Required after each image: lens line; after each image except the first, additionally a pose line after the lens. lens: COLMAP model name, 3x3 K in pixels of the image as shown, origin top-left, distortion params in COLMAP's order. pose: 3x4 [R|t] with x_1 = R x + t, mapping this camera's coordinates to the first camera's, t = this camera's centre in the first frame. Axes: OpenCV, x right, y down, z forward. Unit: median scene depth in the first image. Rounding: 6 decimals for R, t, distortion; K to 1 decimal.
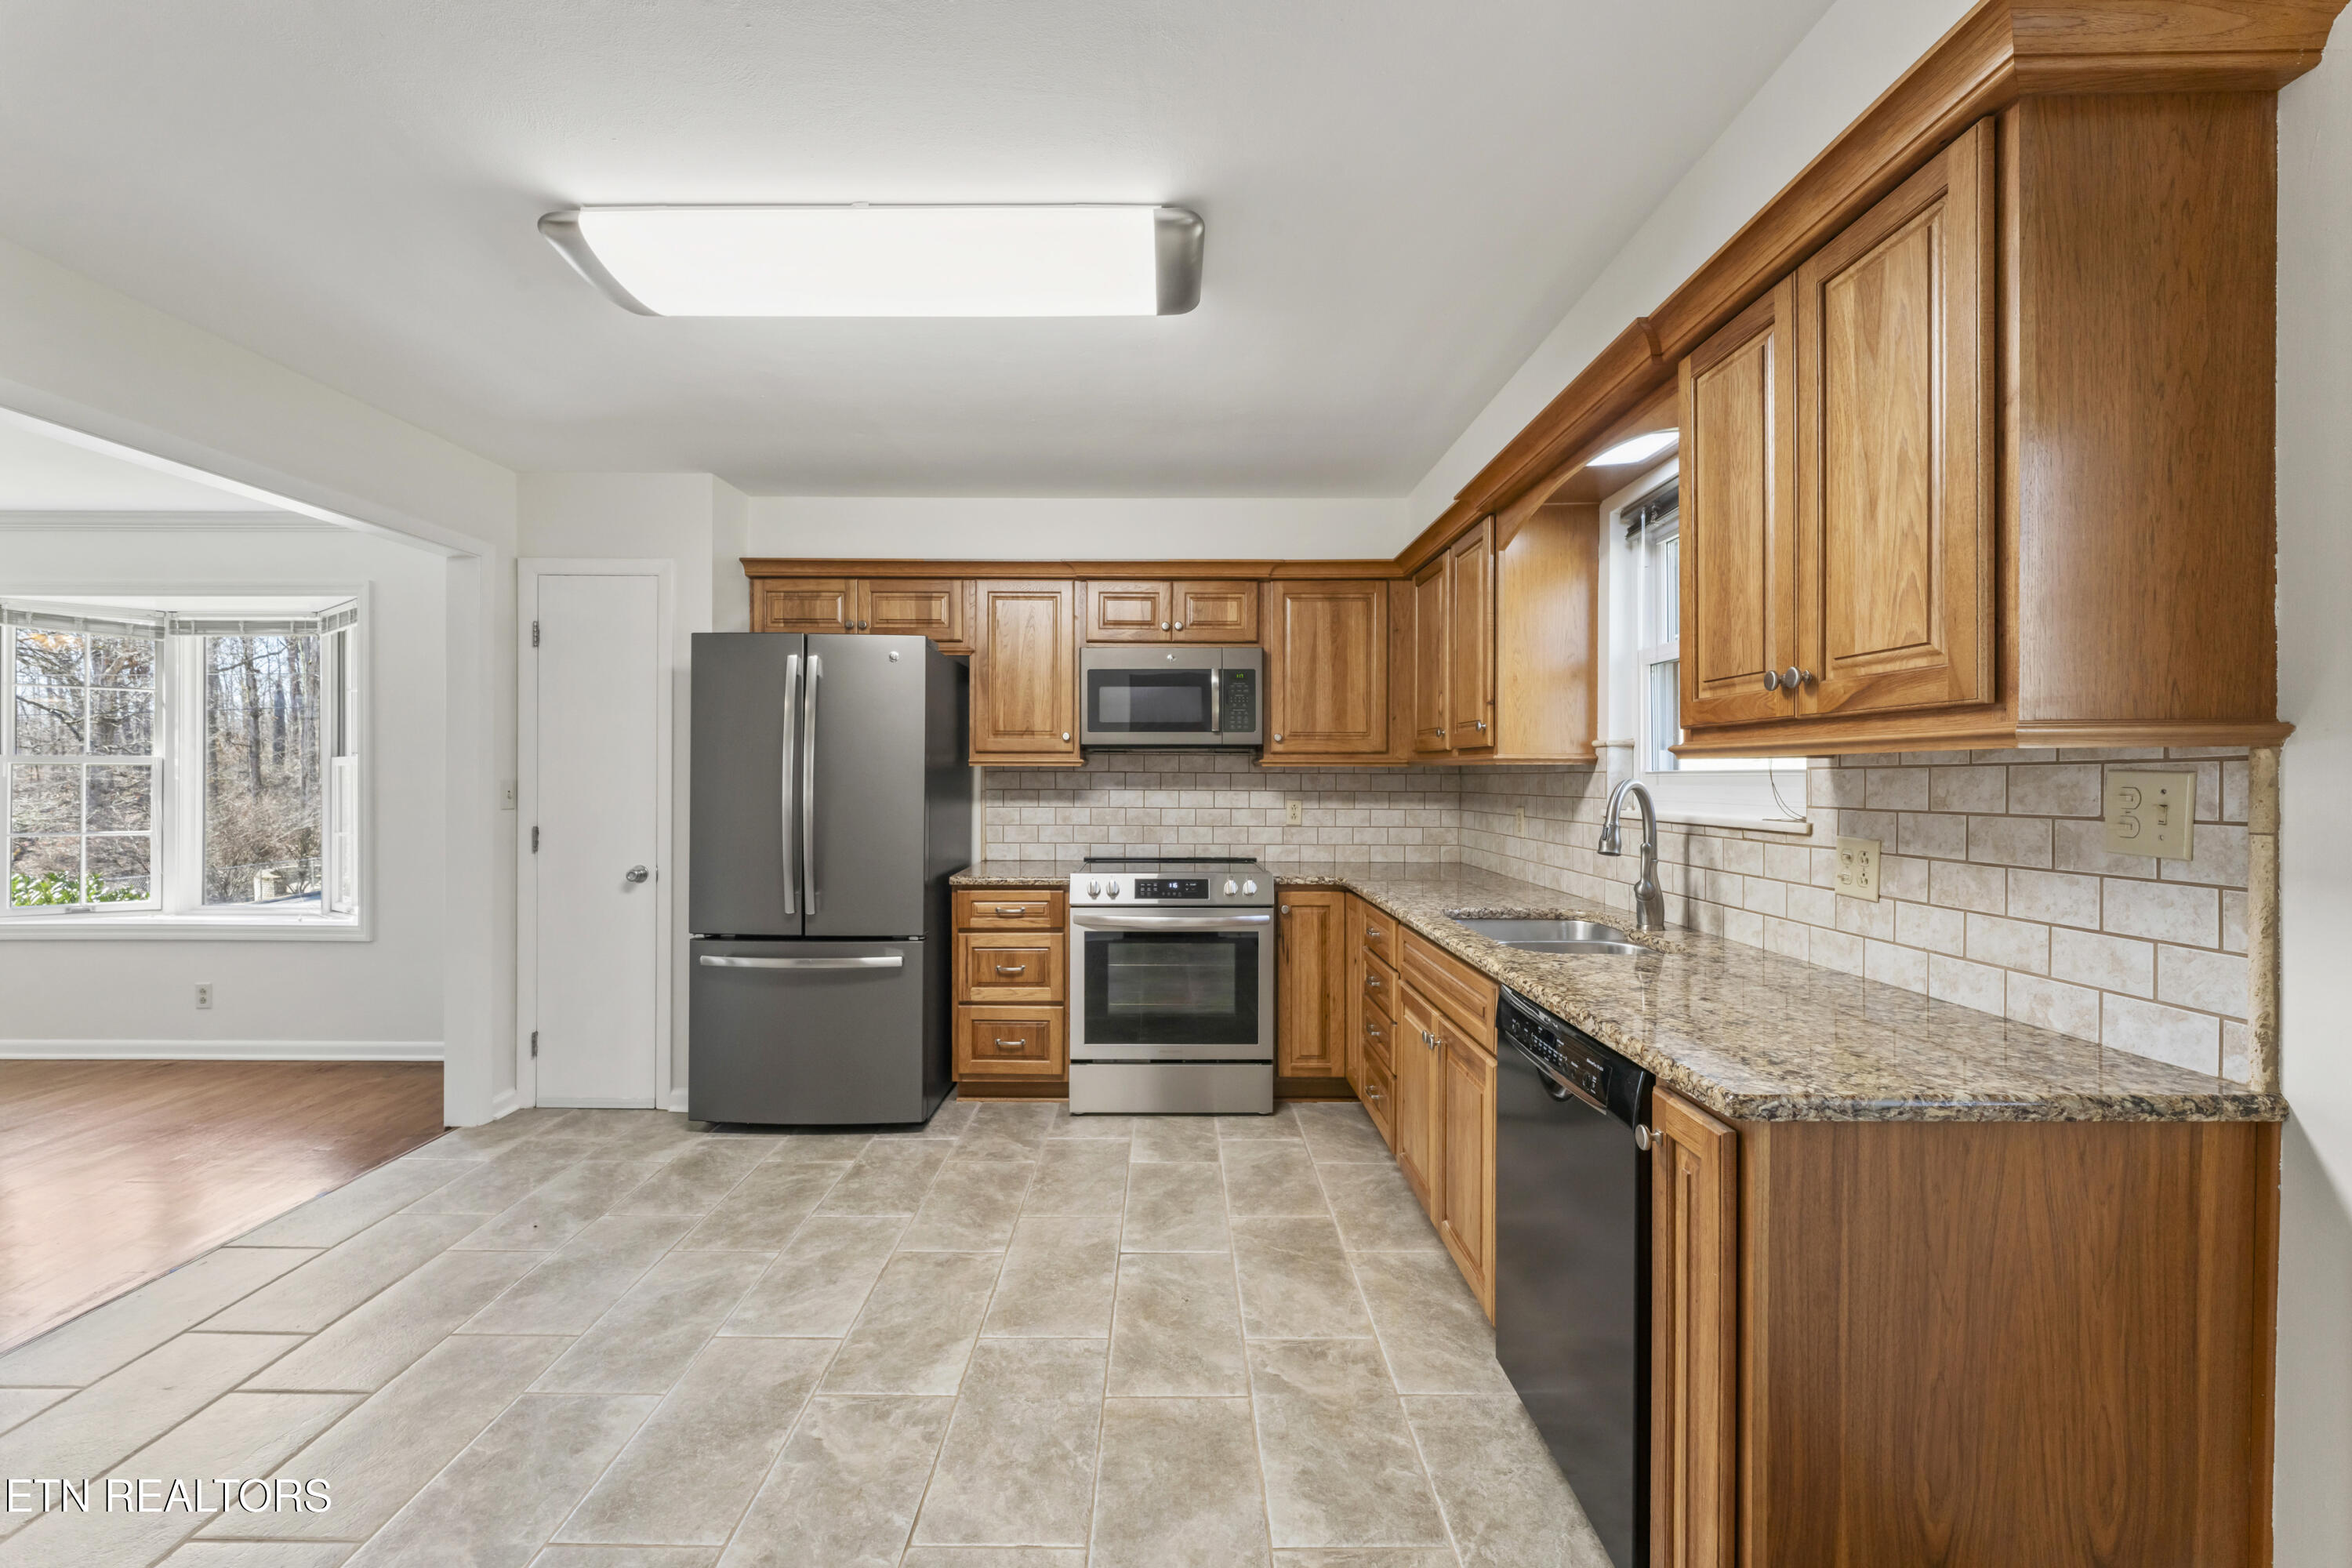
lens RADIAL K [[971.9, 0, 1160.9], [0, 971.9, 779.6], [0, 0, 1]] dist [0.001883, -0.000046]
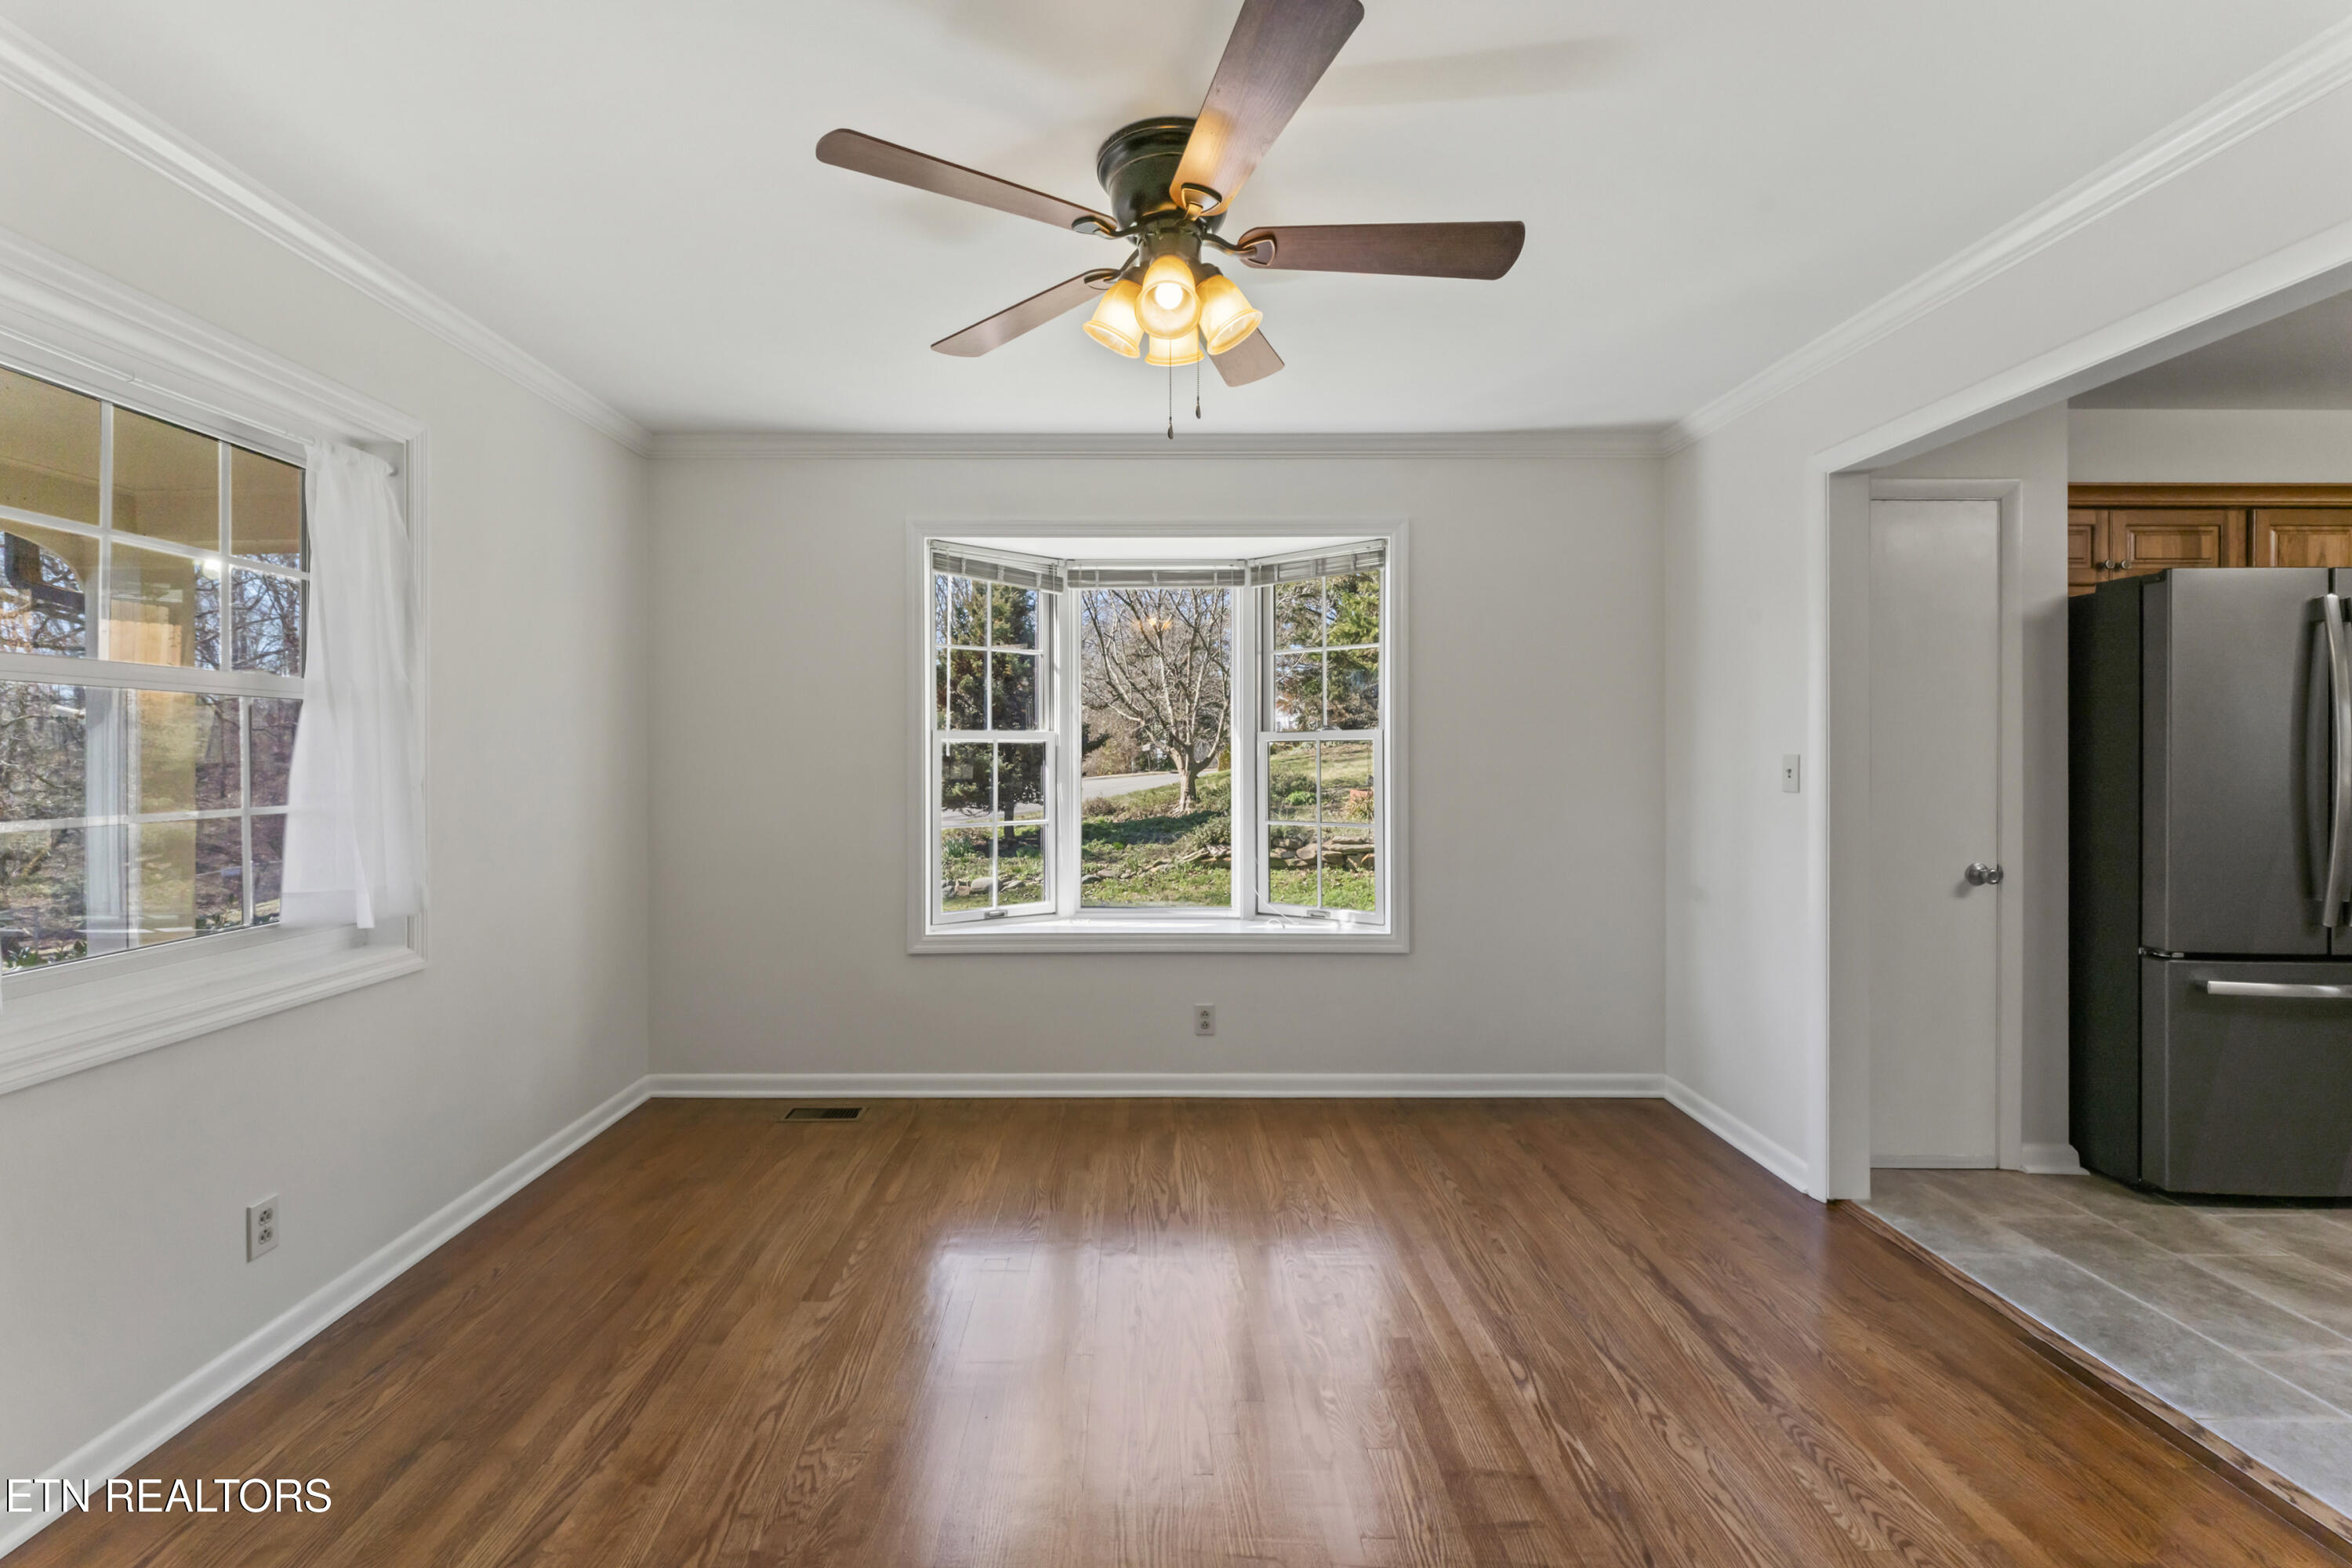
lens RADIAL K [[951.6, 0, 1156.2], [0, 951.6, 752.1], [0, 0, 1]] dist [0.001494, 0.000022]
pose [[0.999908, -0.002180, 0.013406, -1.212150], [0.002307, 0.999953, -0.009457, 0.003862], [-0.013384, 0.009487, 0.999865, 0.227021]]
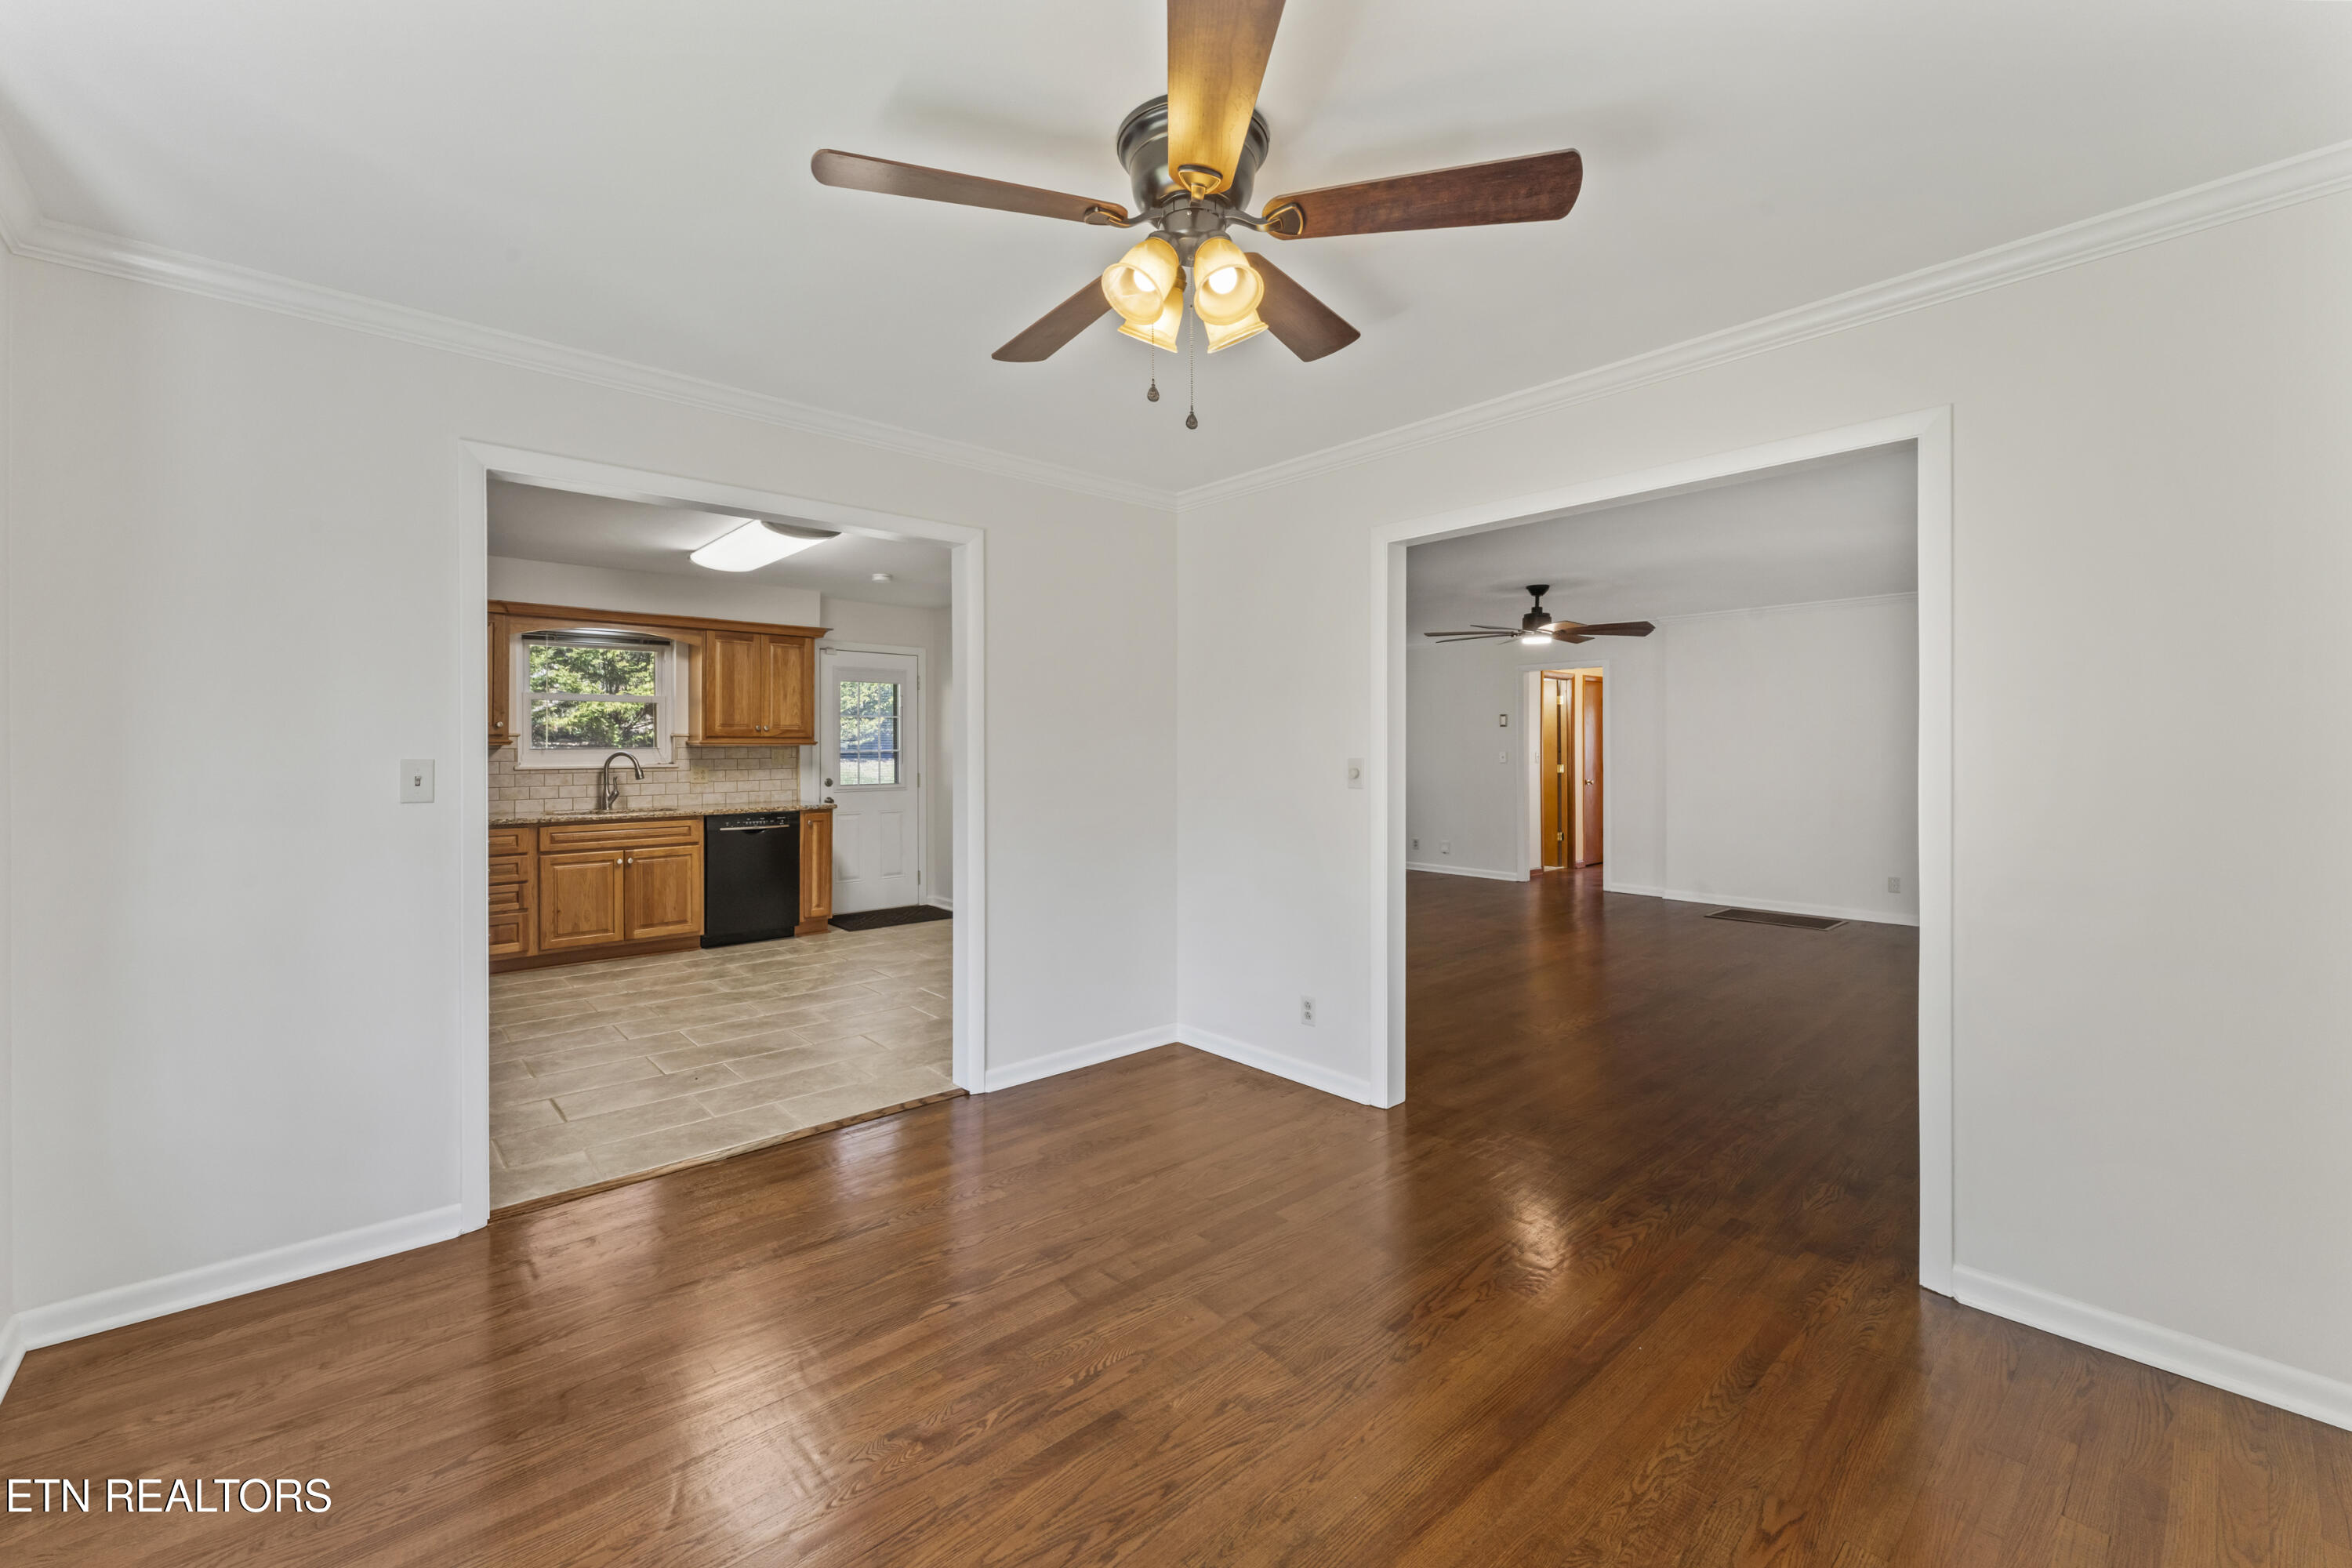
lens RADIAL K [[951.6, 0, 1156.2], [0, 951.6, 752.1], [0, 0, 1]] dist [0.001494, 0.000022]
pose [[-0.663708, -0.000869, 0.747992, -1.529774], [0.004518, 0.999976, 0.005171, -0.002808], [-0.747979, 0.006812, -0.663688, 1.034354]]
